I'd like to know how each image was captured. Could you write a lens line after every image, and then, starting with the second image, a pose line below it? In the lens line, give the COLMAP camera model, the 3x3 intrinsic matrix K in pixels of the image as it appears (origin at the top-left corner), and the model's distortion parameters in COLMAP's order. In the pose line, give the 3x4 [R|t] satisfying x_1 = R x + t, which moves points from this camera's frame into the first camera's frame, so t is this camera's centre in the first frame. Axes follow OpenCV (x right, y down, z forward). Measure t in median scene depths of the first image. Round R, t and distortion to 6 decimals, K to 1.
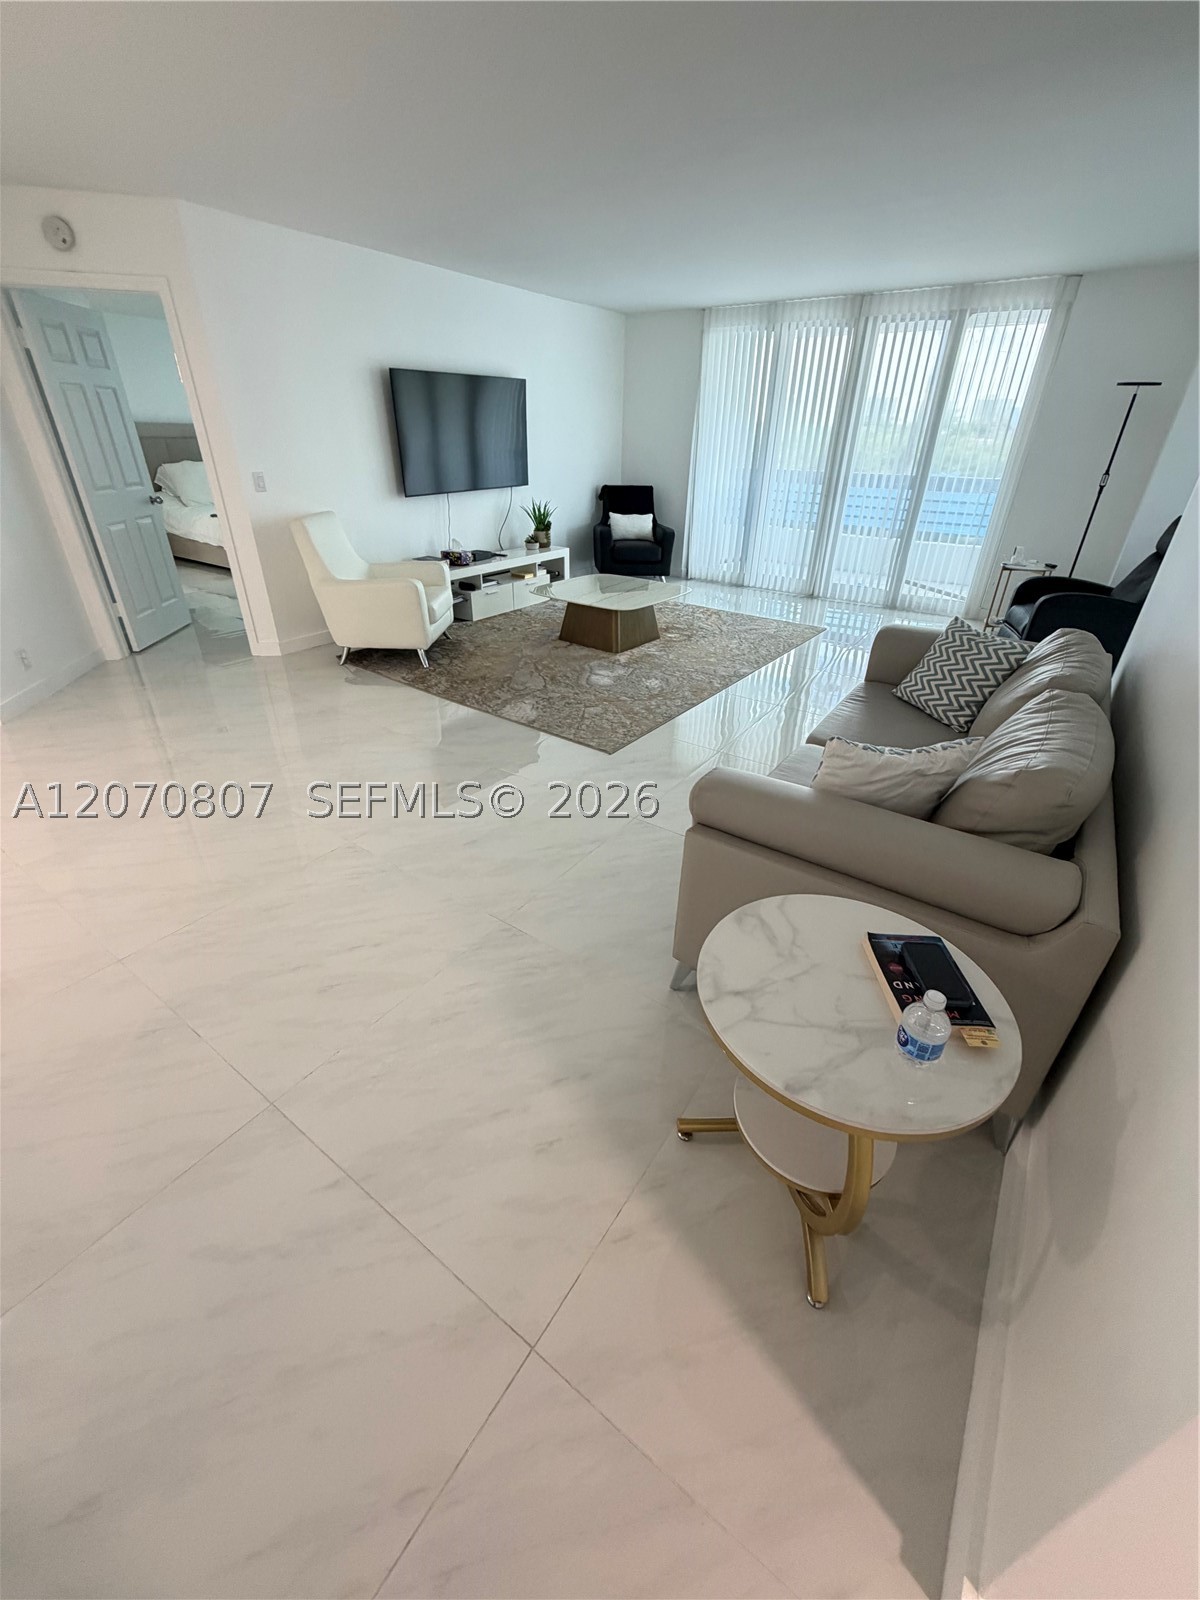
lens RADIAL K [[638.3, 0, 599.3], [0, 638.3, 804.7], [0, 0, 1]] dist [0.000650, 0.000260]
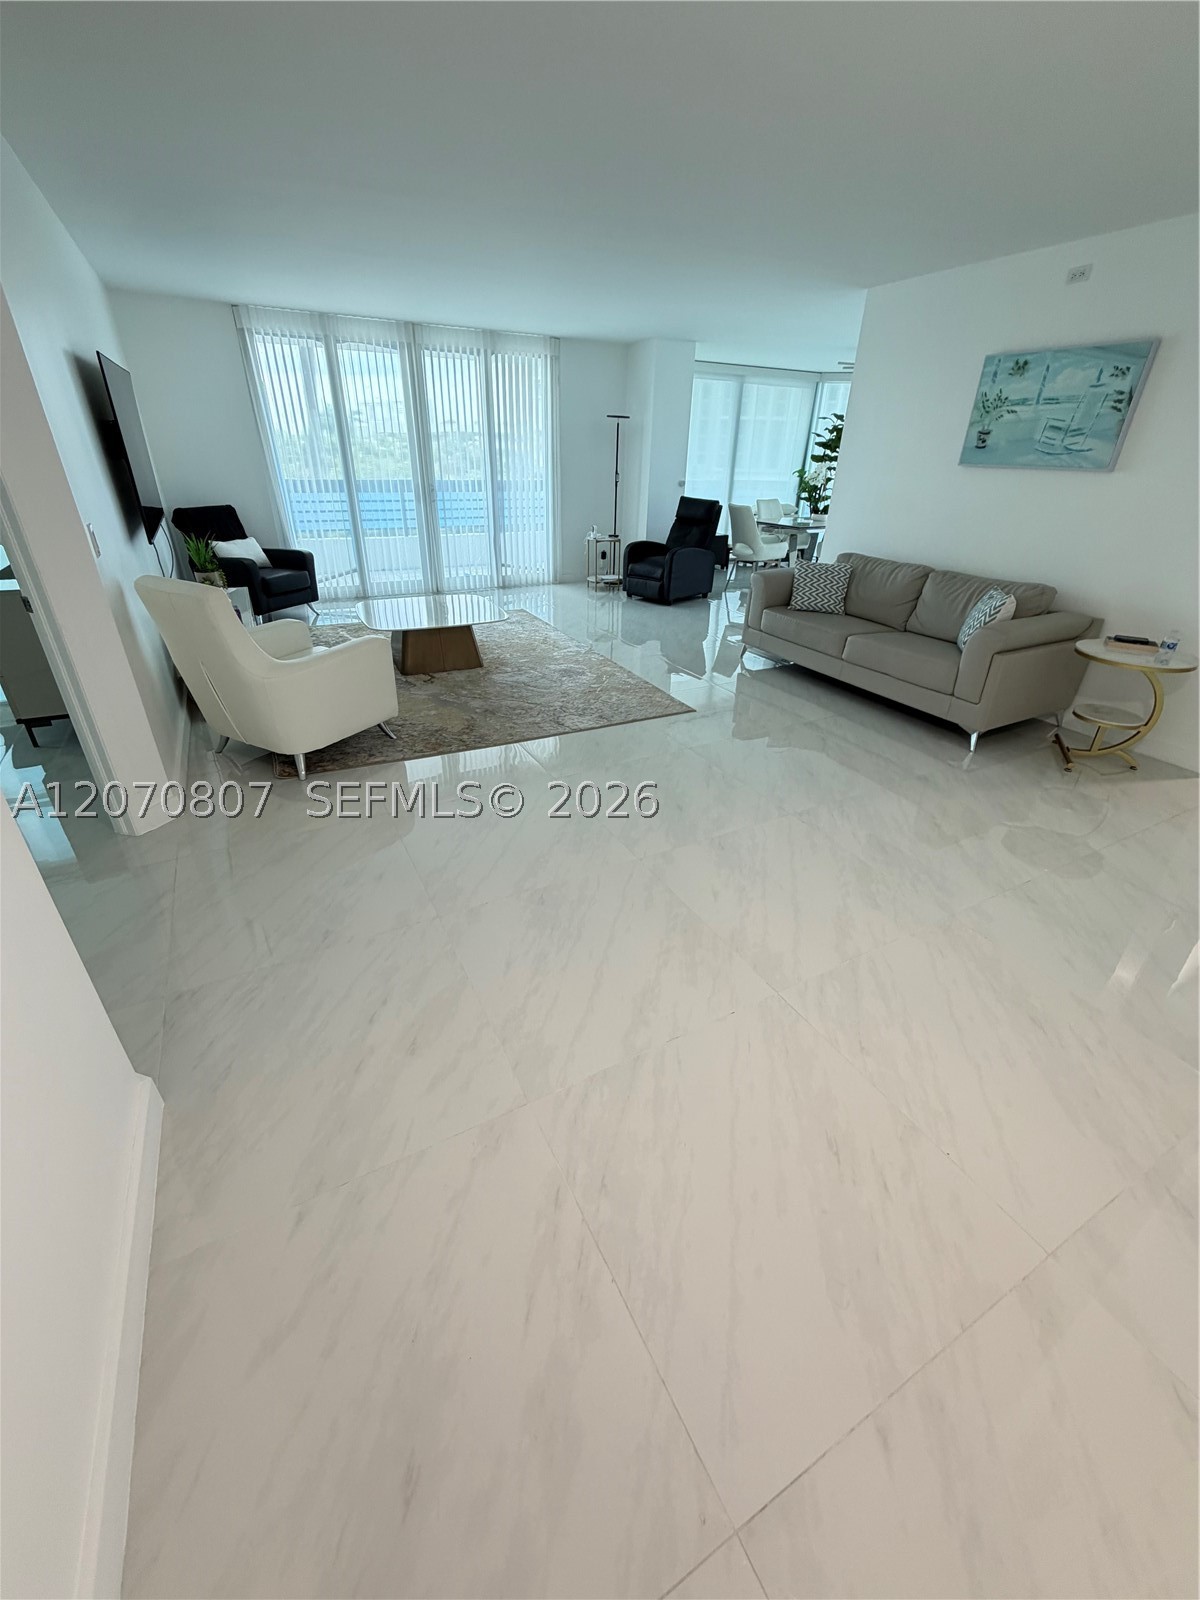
lens RADIAL K [[638.3, 0, 603.9], [0, 638.3, 800.4], [0, 0, 1]] dist [0.000650, 0.000260]
pose [[0.441845, -0.437821, 0.782998, -0.707528], [0.439045, 0.866681, 0.236861, -0.191316], [-0.782312, 0.239116, 0.575162, 0.293345]]
